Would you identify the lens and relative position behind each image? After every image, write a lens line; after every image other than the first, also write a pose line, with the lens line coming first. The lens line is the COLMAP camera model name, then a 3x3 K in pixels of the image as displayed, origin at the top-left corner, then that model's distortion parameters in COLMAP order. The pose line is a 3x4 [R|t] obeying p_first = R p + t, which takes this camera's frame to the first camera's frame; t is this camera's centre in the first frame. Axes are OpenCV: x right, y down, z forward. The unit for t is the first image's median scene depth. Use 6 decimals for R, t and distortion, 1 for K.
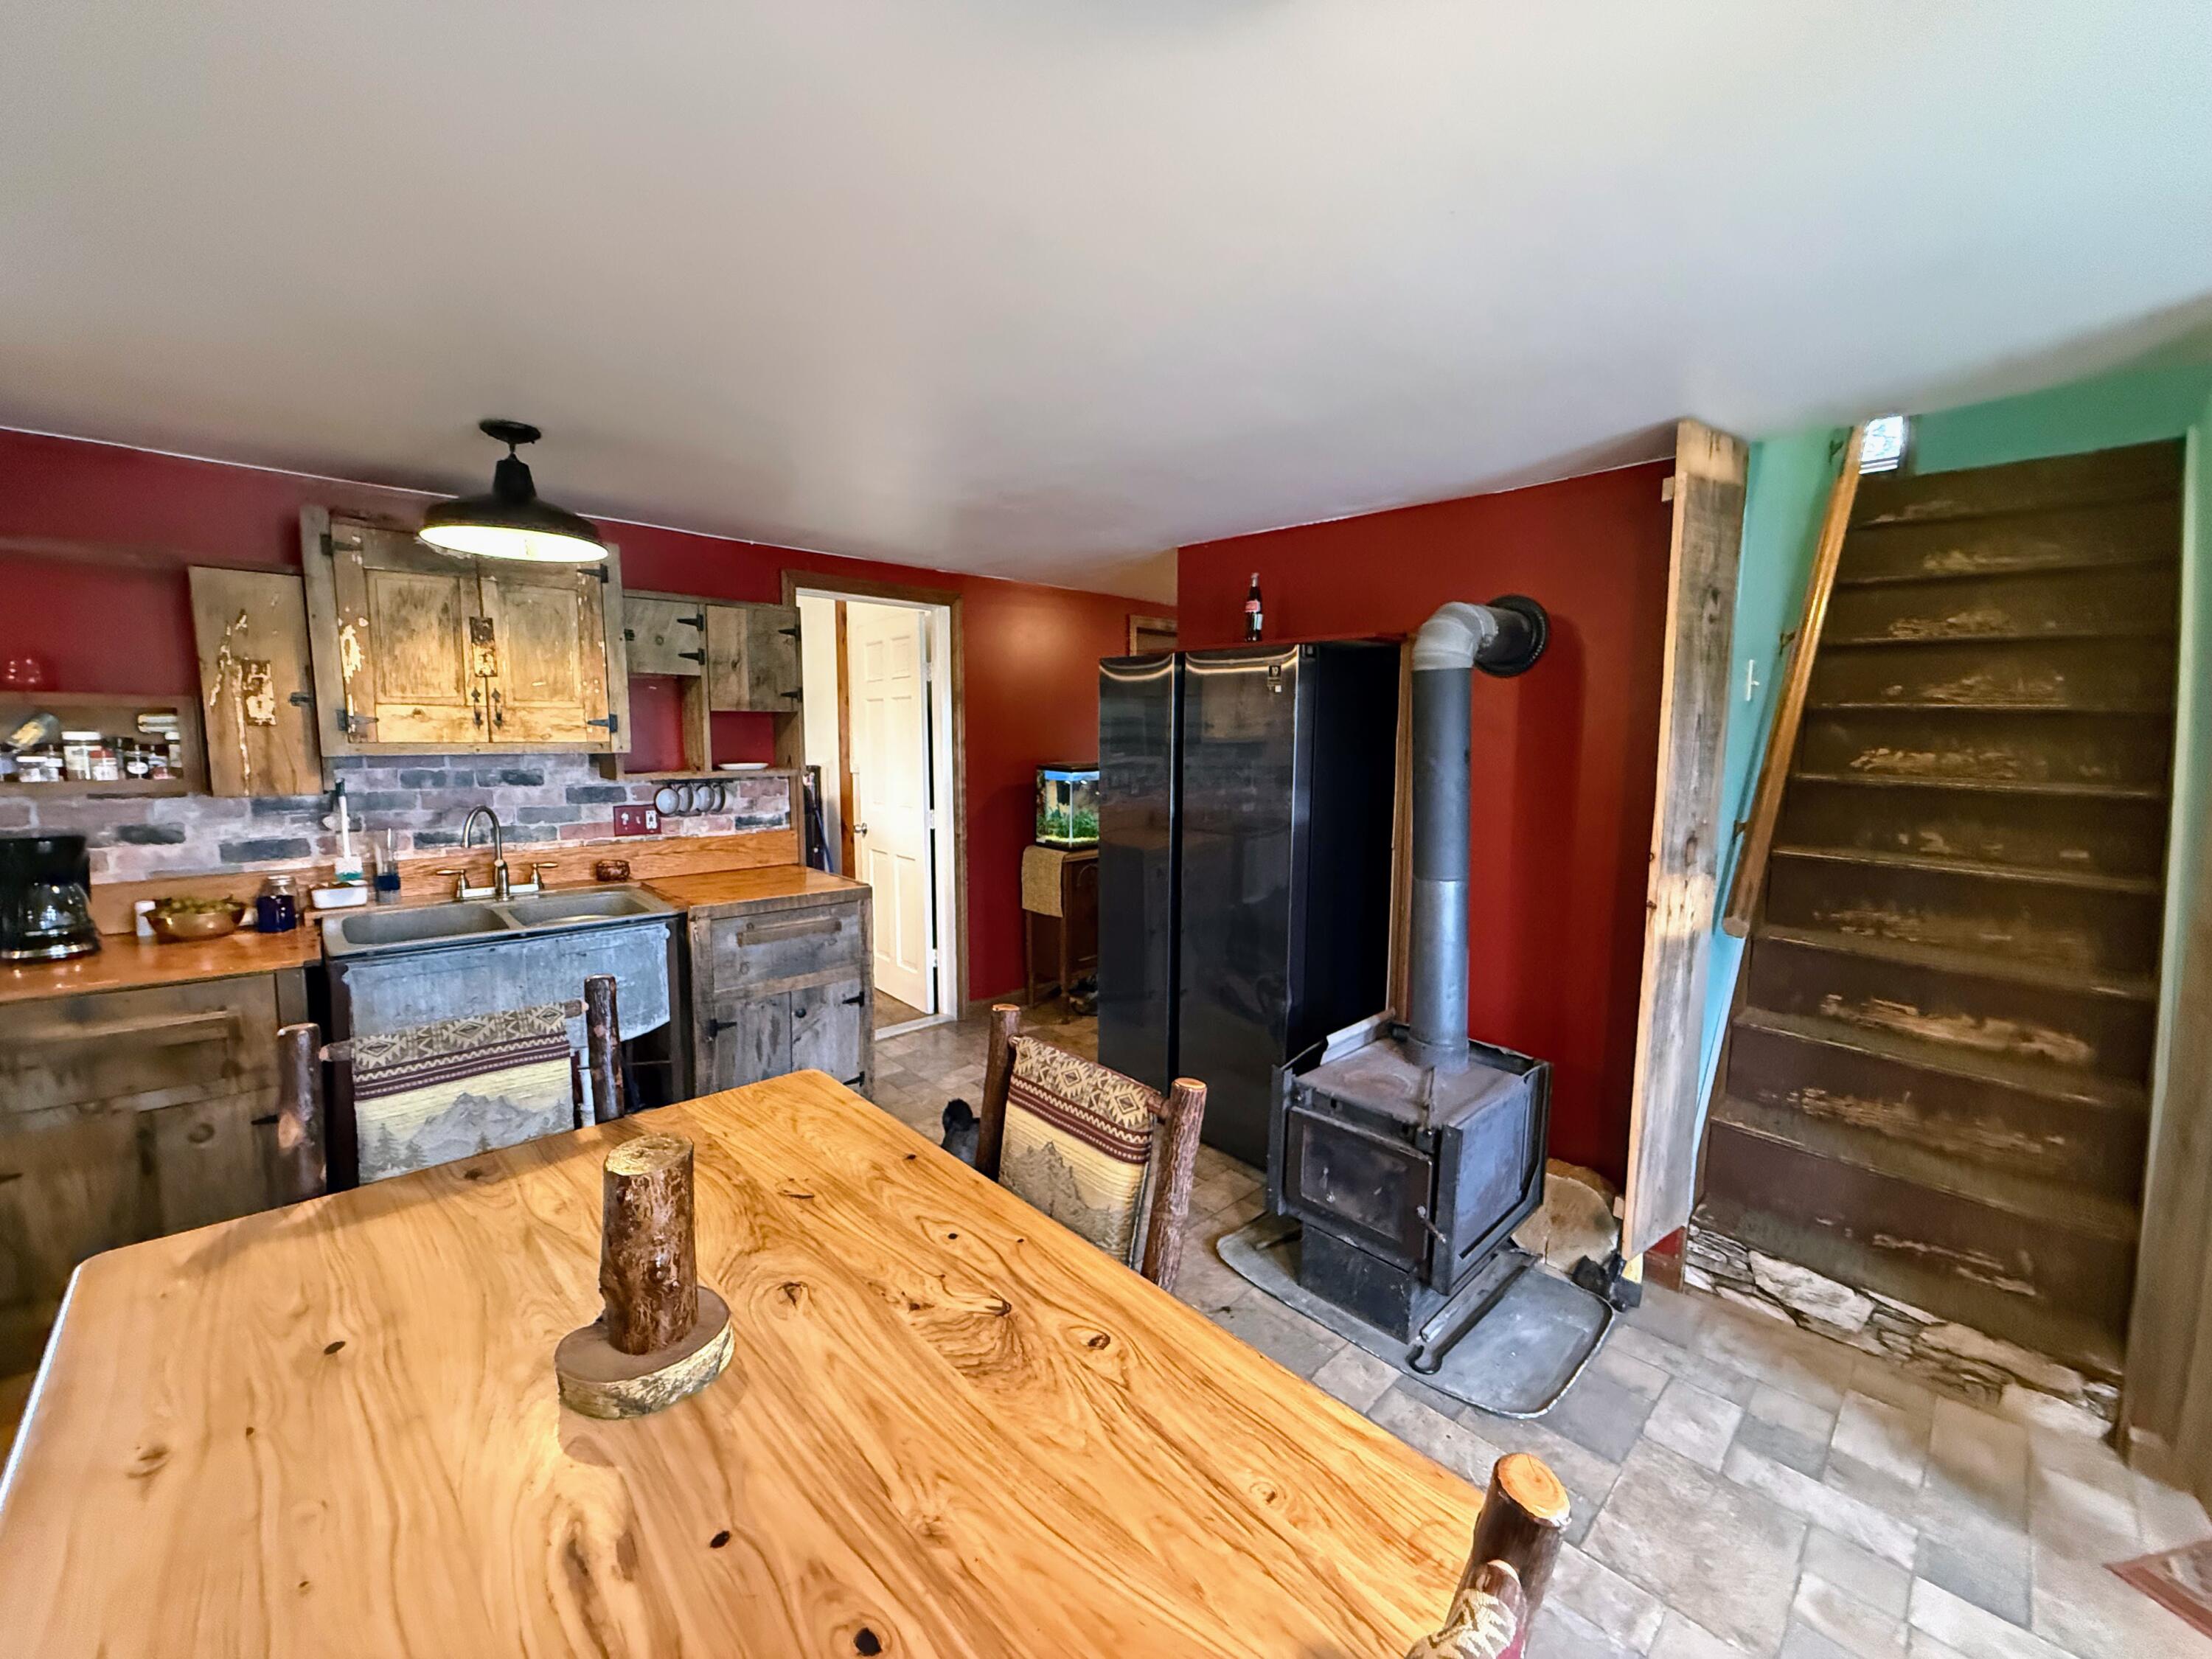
lens RADIAL K [[880.0, 0, 1100.2], [0, 880.0, 831.3], [0, 0, 1]] dist [0.000756, -0.000350]
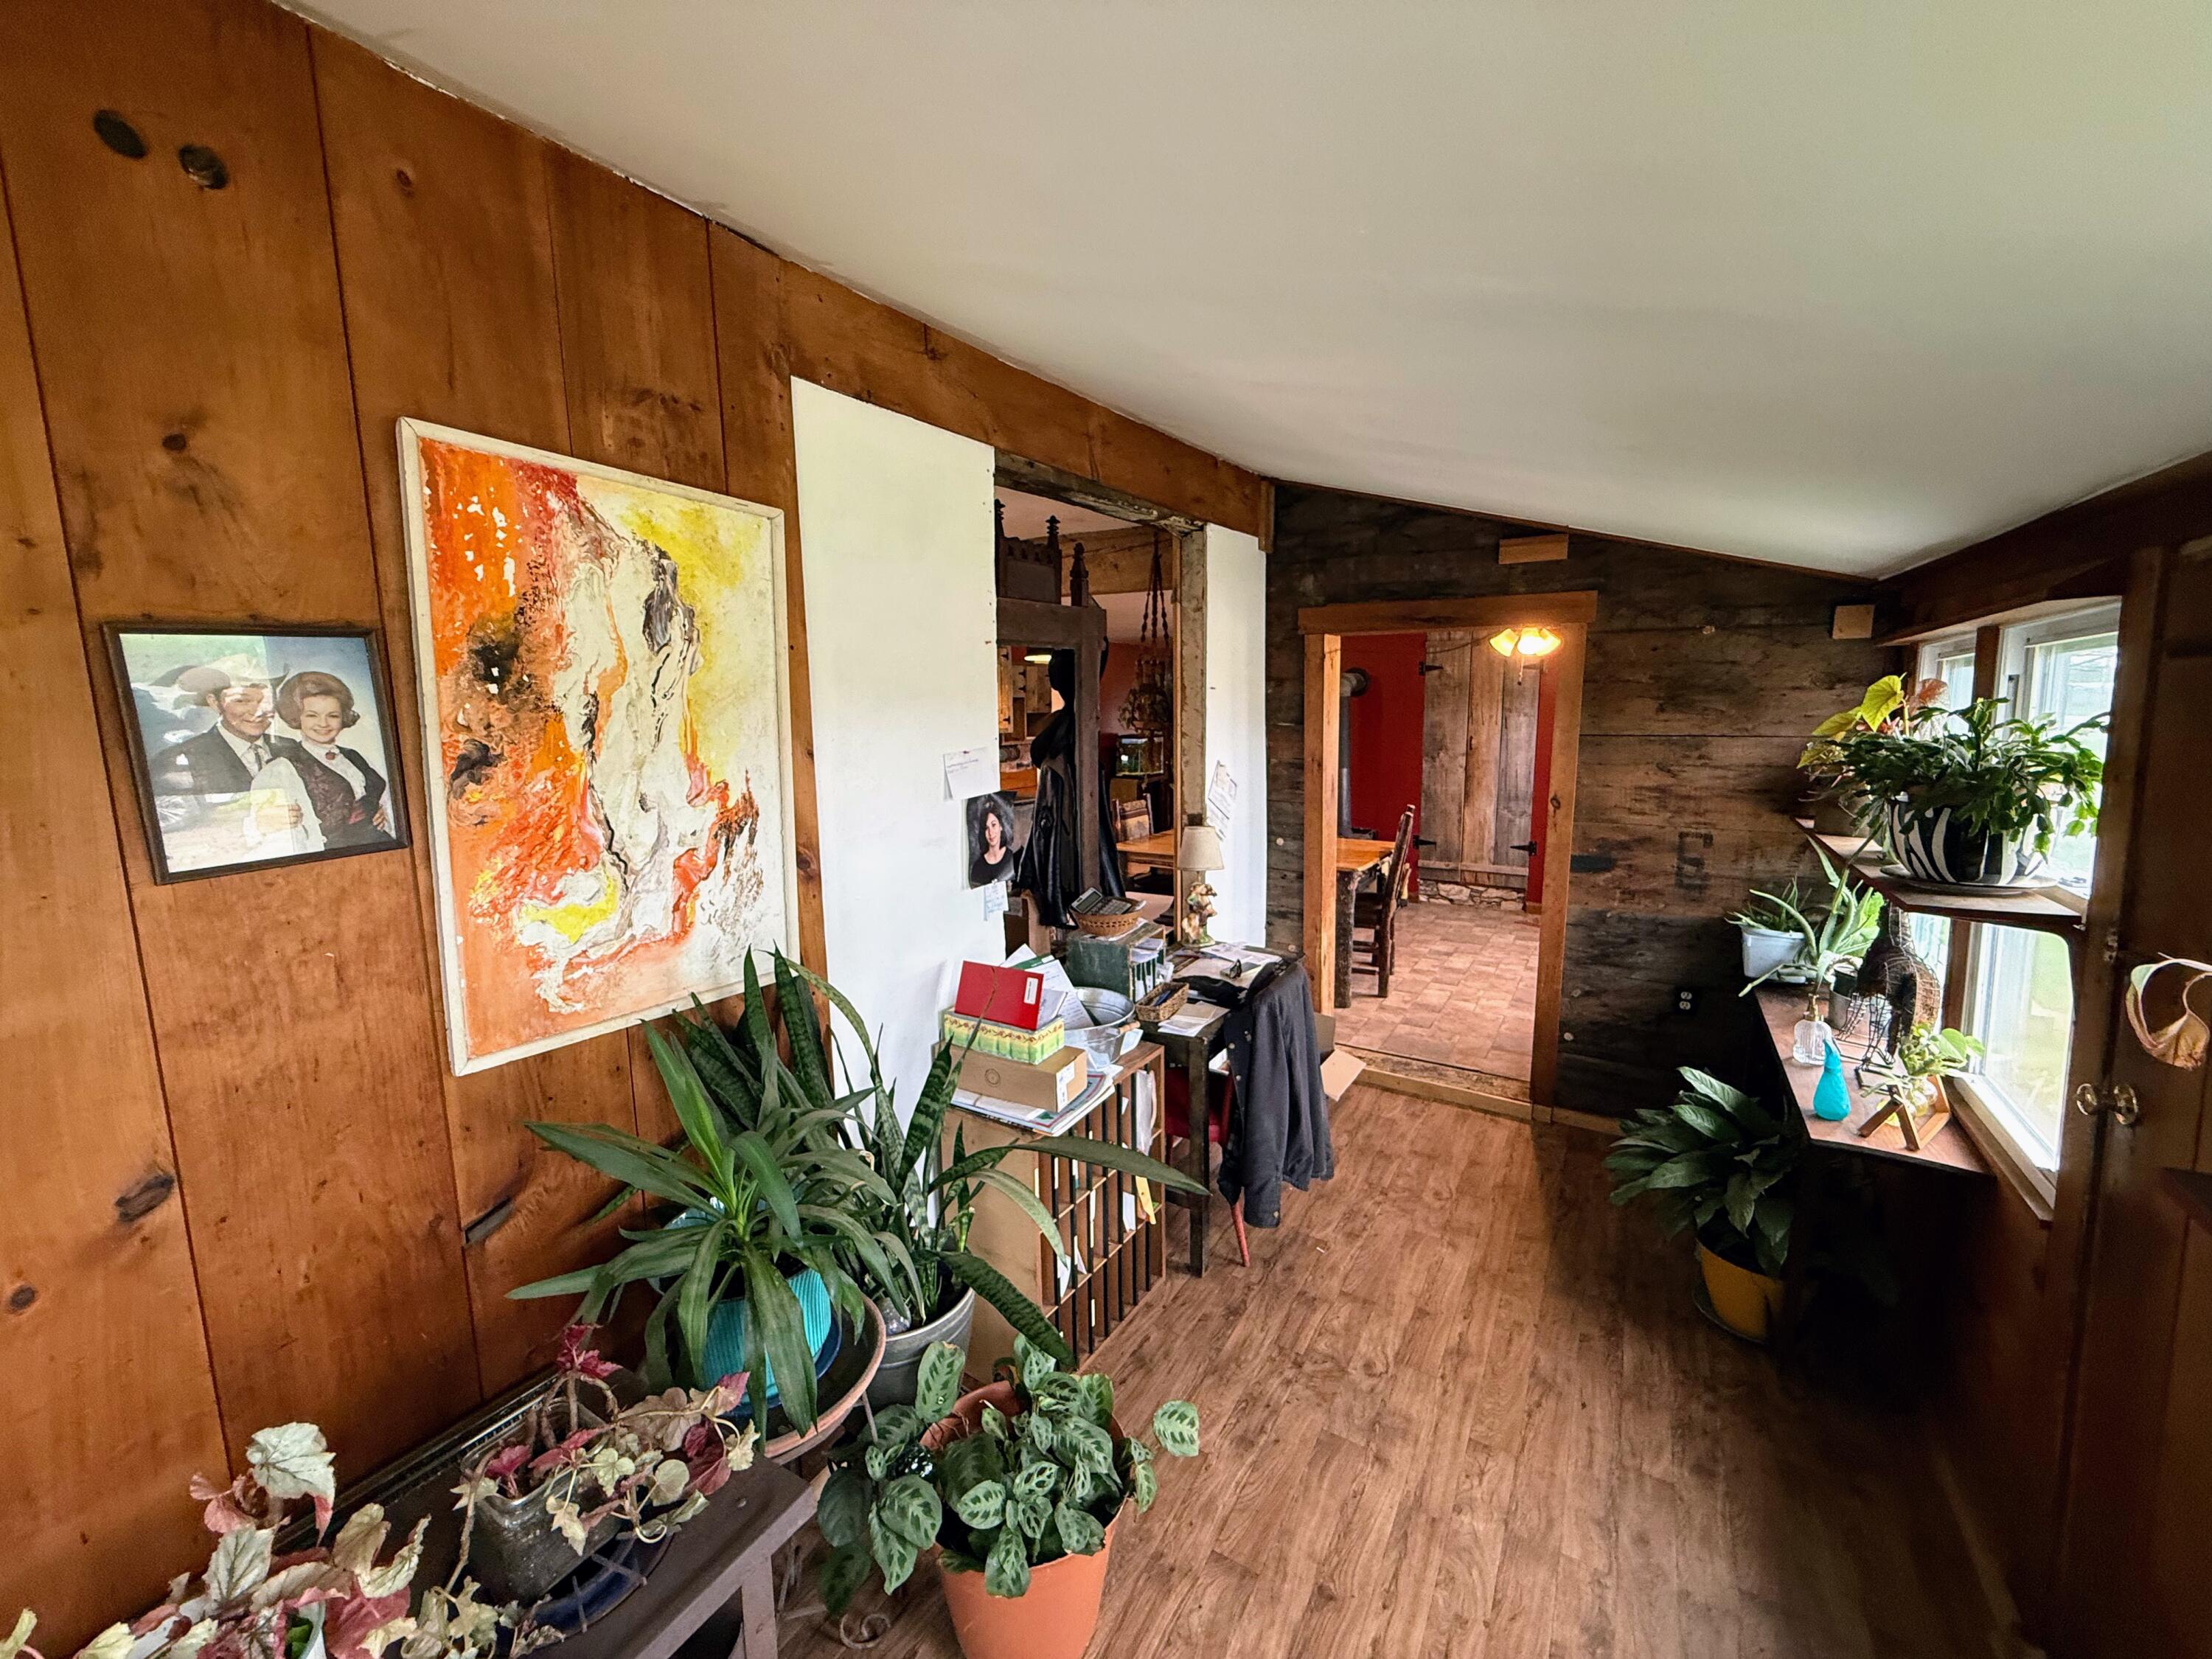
lens RADIAL K [[880.0, 0, 1103.9], [0, 880.0, 823.2], [0, 0, 1]] dist [0.000756, -0.000350]
pose [[0.963828, -0.051116, 0.261577, -1.167315], [0.047295, 0.998663, 0.020886, 0.141876], [-0.262294, -0.007759, 0.964957, -1.640959]]
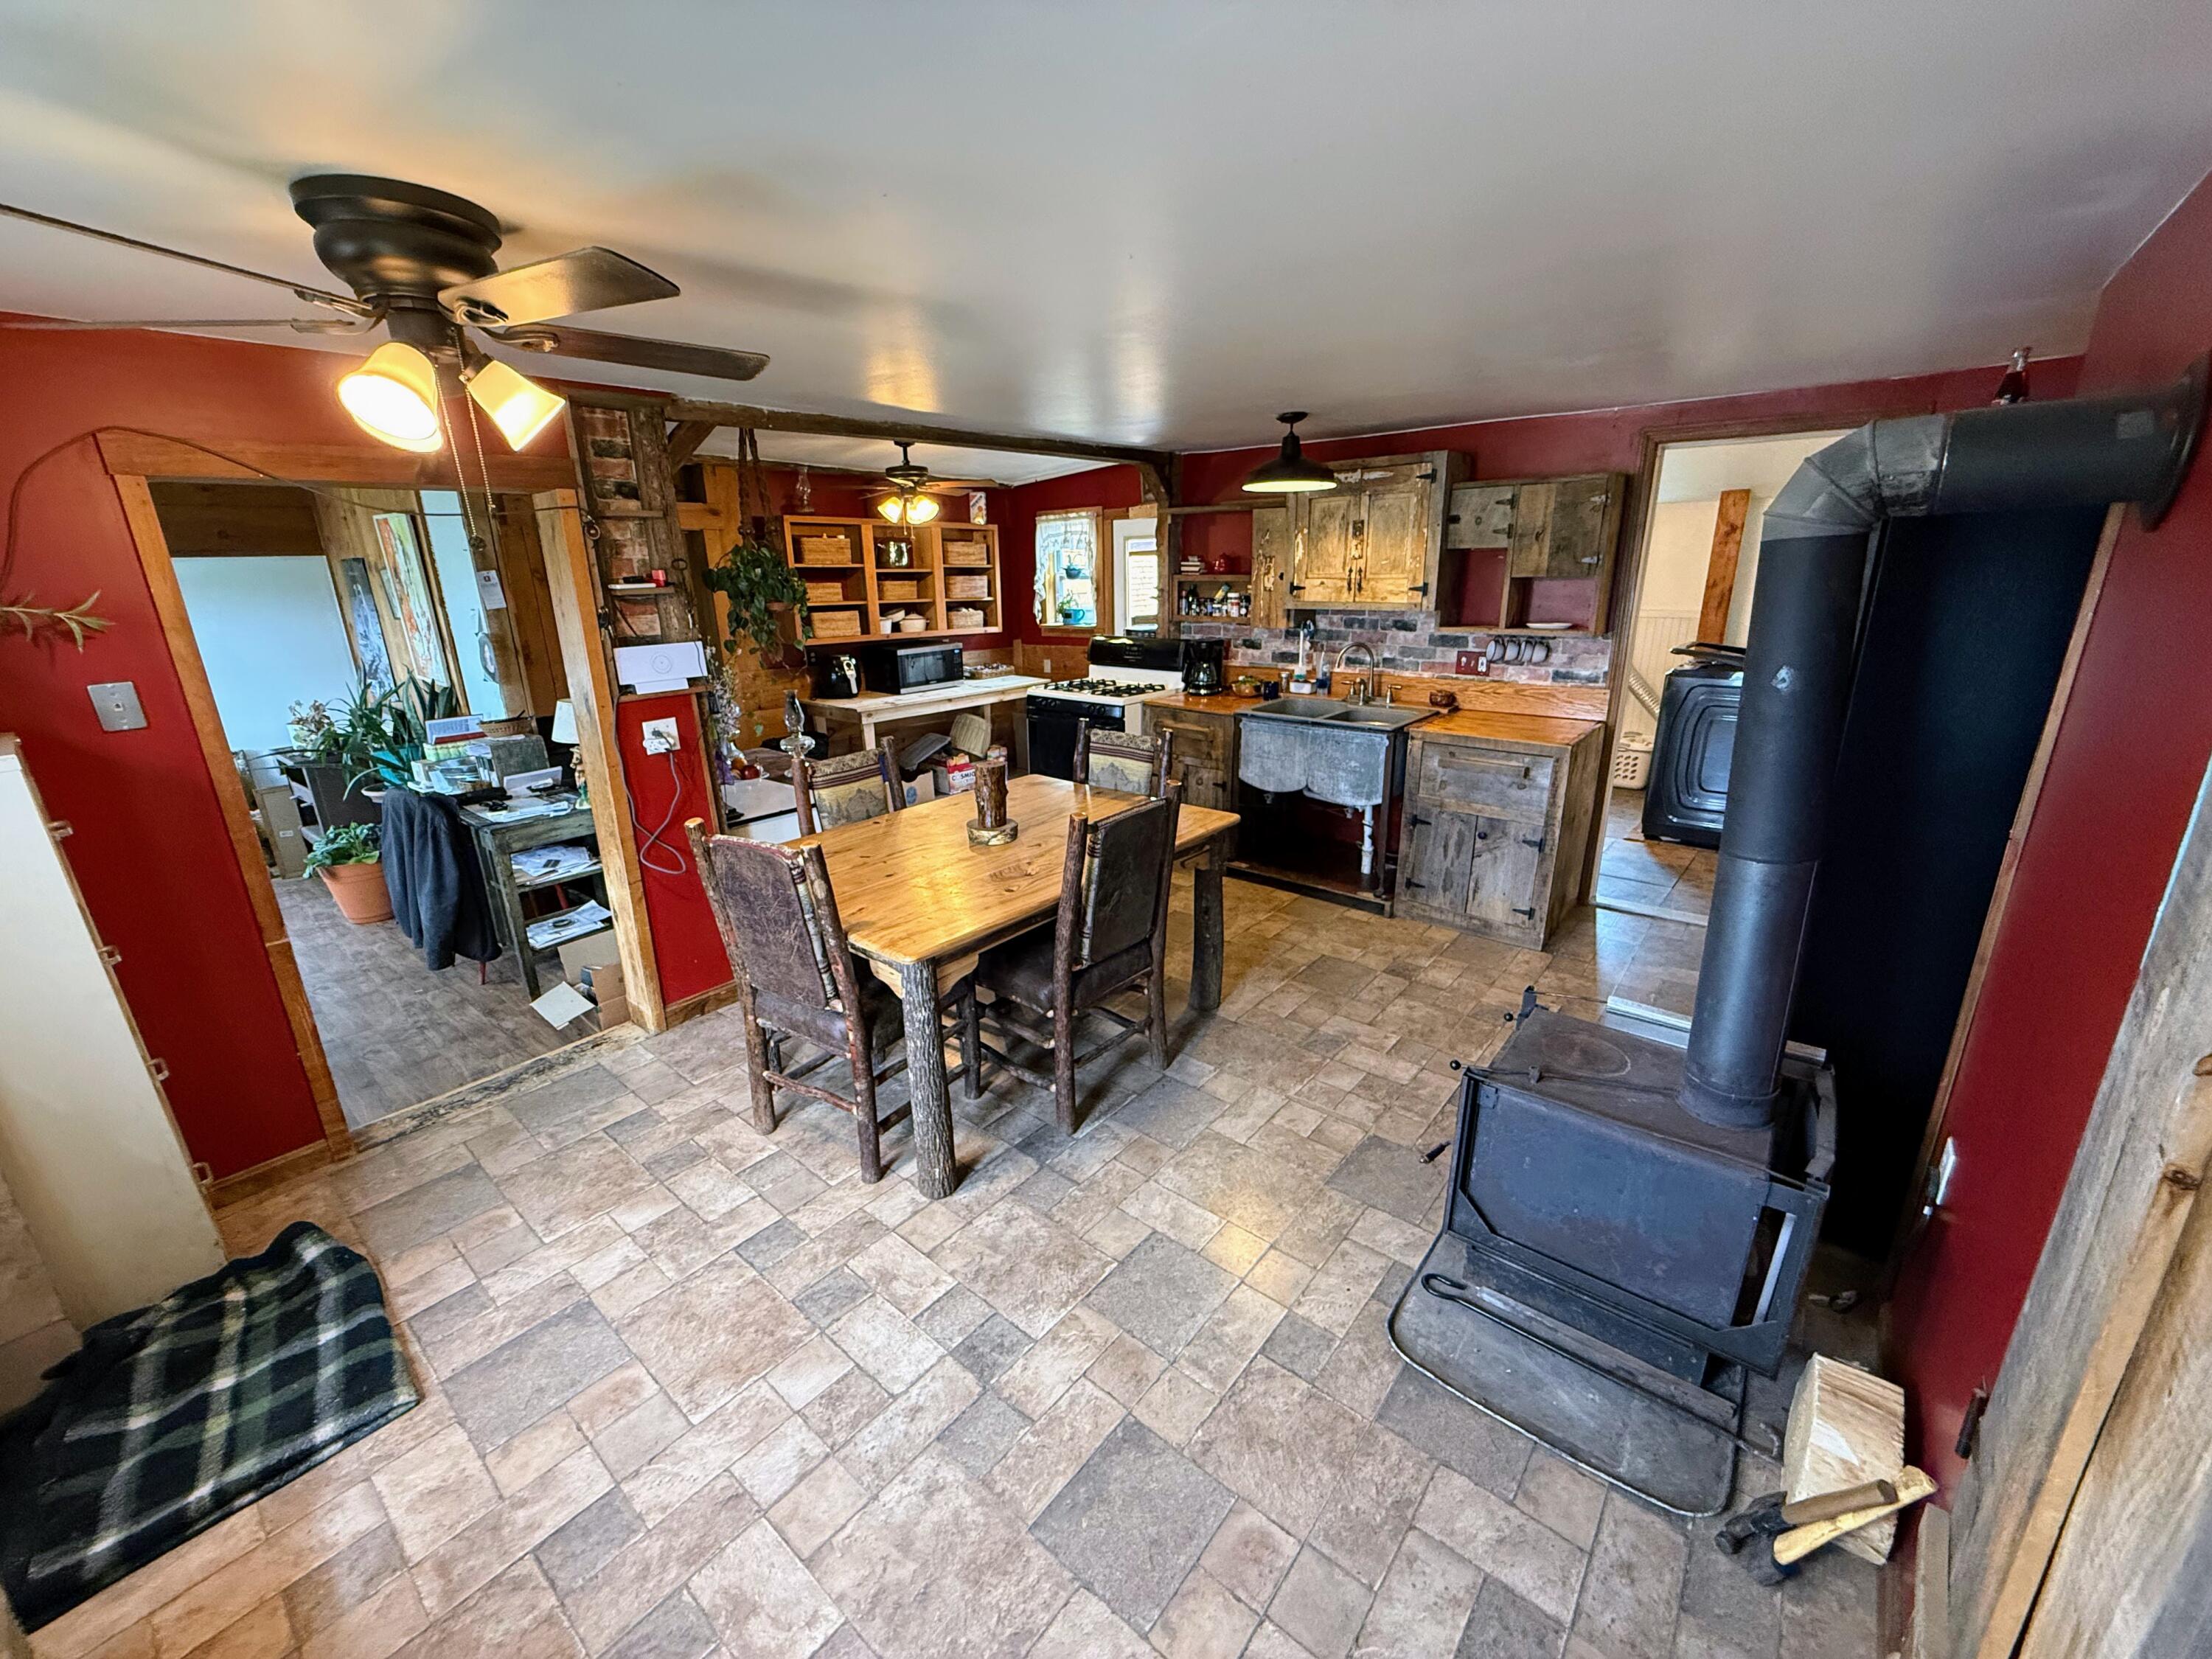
lens RADIAL K [[880.0, 0, 1099.7], [0, 880.0, 827.8], [0, 0, 1]] dist [0.000756, -0.000350]
pose [[0.116021, 0.276953, -0.953853, 1.007906], [-0.095516, 0.958999, 0.266829, -0.104116], [0.988643, 0.060151, 0.137718, 0.409682]]
